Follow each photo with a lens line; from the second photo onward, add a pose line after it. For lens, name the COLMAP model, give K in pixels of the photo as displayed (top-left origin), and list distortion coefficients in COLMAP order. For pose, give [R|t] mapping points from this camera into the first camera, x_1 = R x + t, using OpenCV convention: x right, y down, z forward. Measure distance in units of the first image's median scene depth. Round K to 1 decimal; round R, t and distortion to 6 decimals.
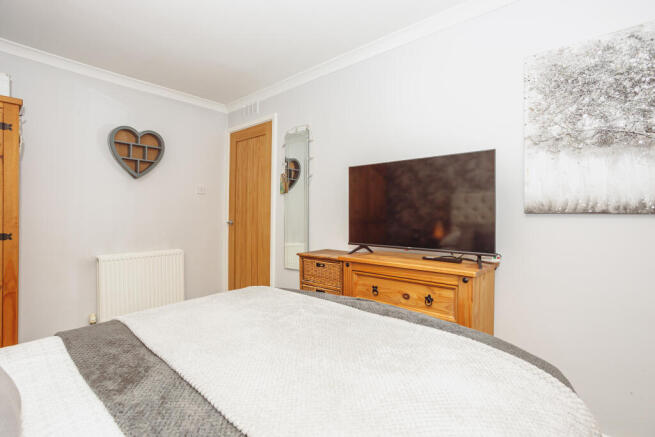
lens RADIAL K [[318.9, 0, 328.8], [0, 318.9, 212.3], [0, 0, 1]] dist [-0.026369, 0.016565]
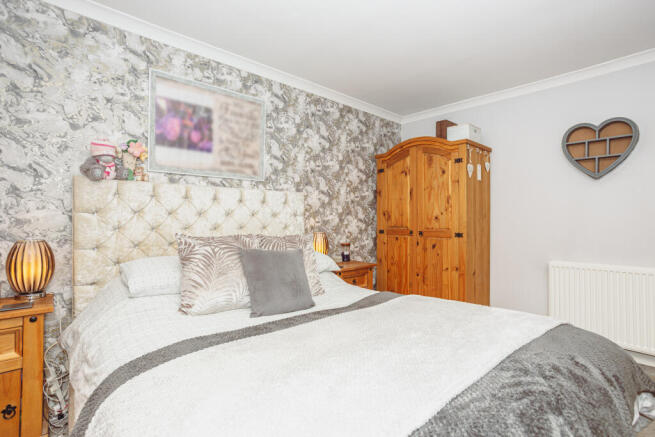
lens RADIAL K [[308.3, 0, 324.4], [0, 308.3, 215.5], [0, 0, 1]] dist [-0.002896, 0.001138]
pose [[-0.129887, -0.016641, -0.991389, 0.229167], [0.005356, 0.999833, -0.017484, 0.003024], [0.991514, -0.007581, -0.129776, 0.259816]]
